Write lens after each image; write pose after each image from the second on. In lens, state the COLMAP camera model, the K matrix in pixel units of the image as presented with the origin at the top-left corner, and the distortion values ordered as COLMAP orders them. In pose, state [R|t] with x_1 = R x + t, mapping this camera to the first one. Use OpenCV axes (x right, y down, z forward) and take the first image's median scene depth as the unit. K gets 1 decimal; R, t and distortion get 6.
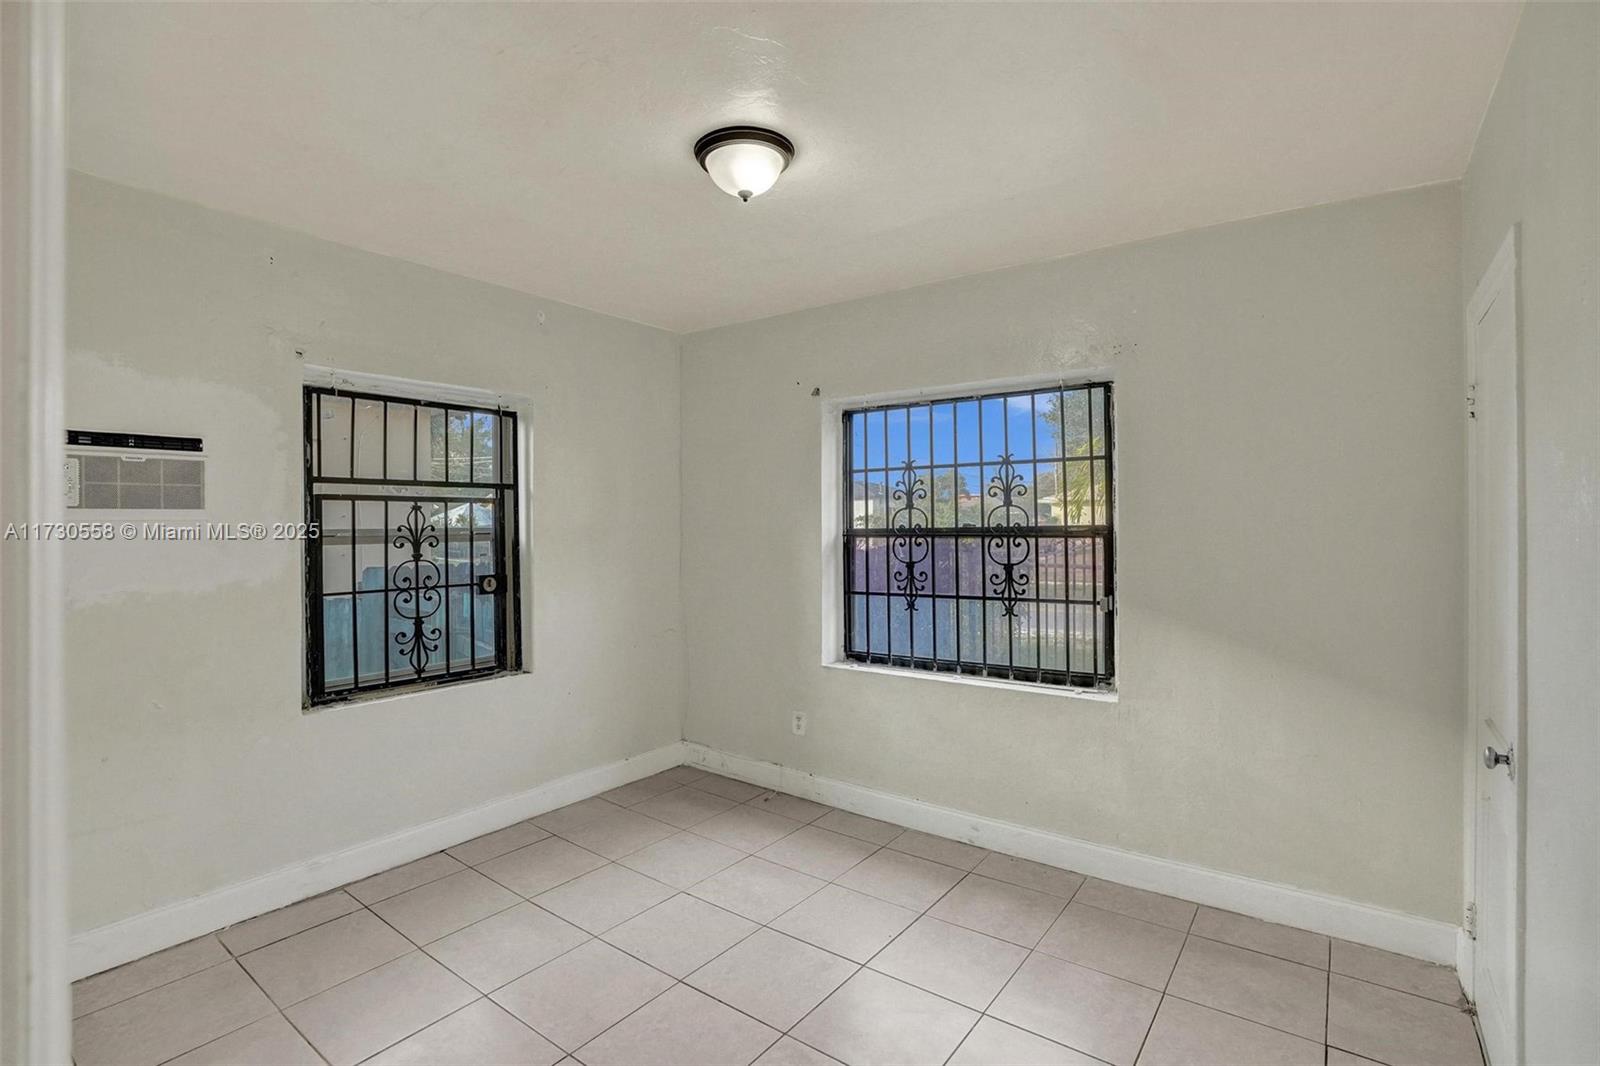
lens RADIAL K [[762.6, 0, 796.0], [0, 762.6, 529.6], [0, 0, 1]] dist [-0.003866, -0.000019]
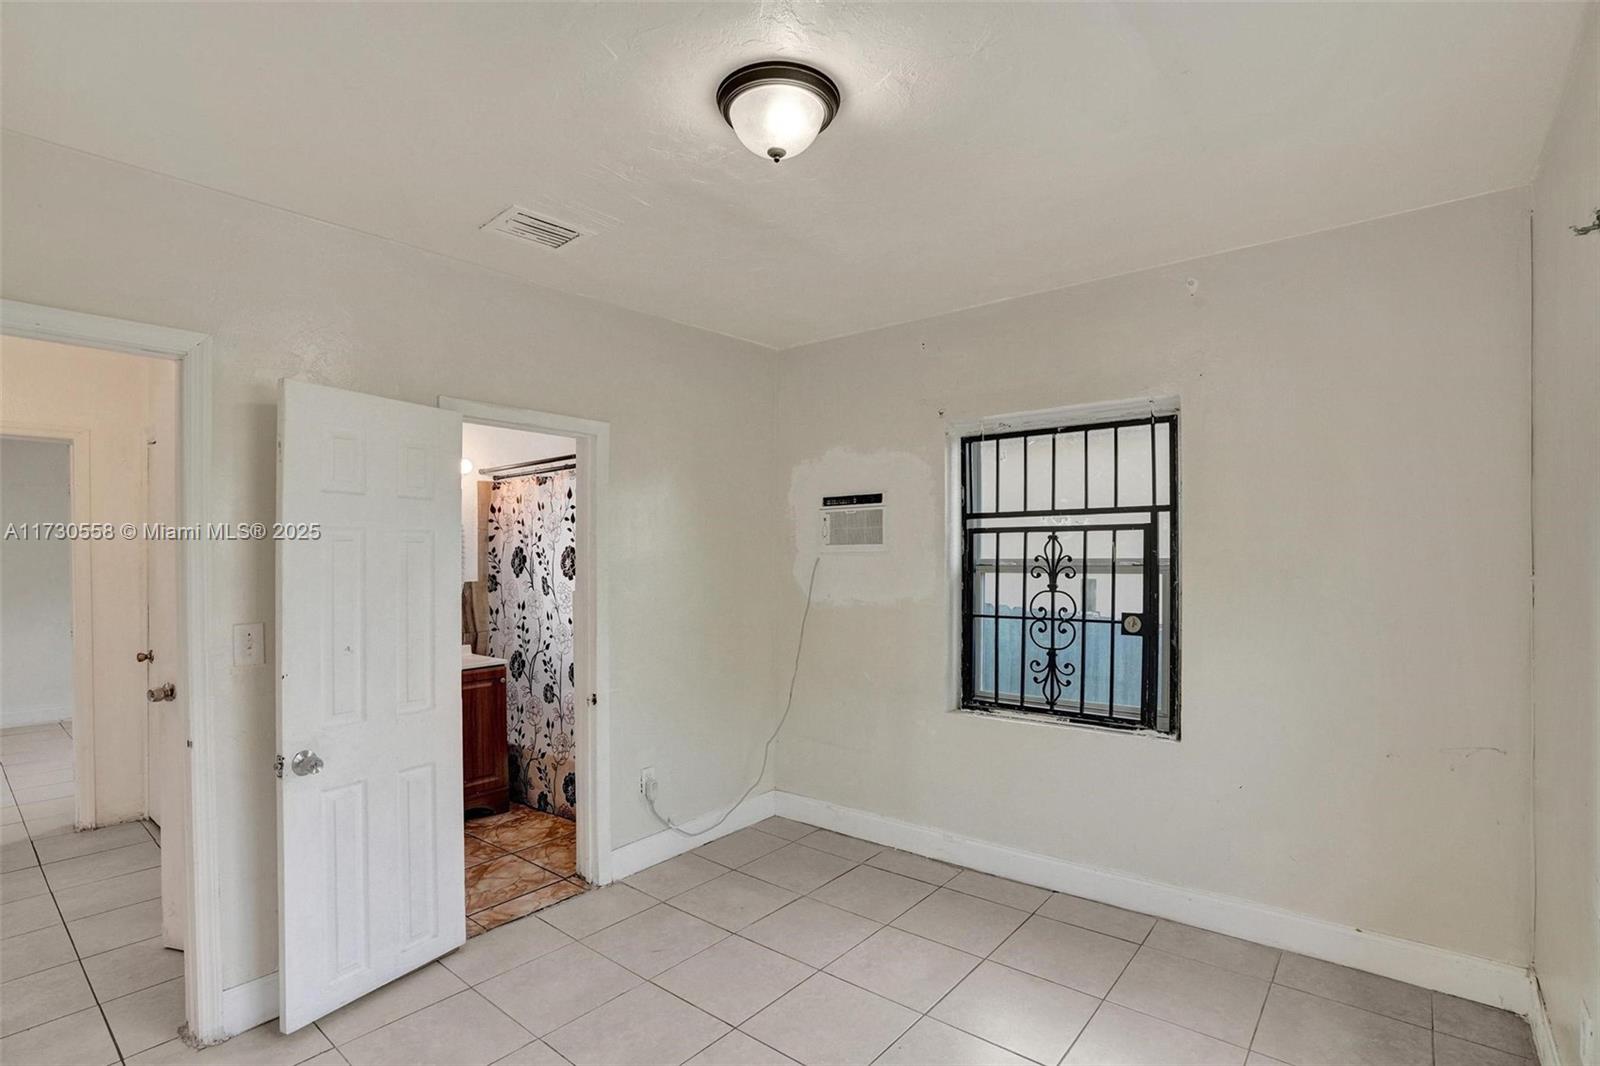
lens RADIAL K [[772.3, 0, 794.1], [0, 772.3, 568.3], [0, 0, 1]] dist [-0.000813, 0.000032]
pose [[-0.015374, 0.031050, -0.999400, 0.512705], [0.002323, 0.999516, 0.031018, -0.021164], [0.999879, -0.001844, -0.015439, 0.685424]]
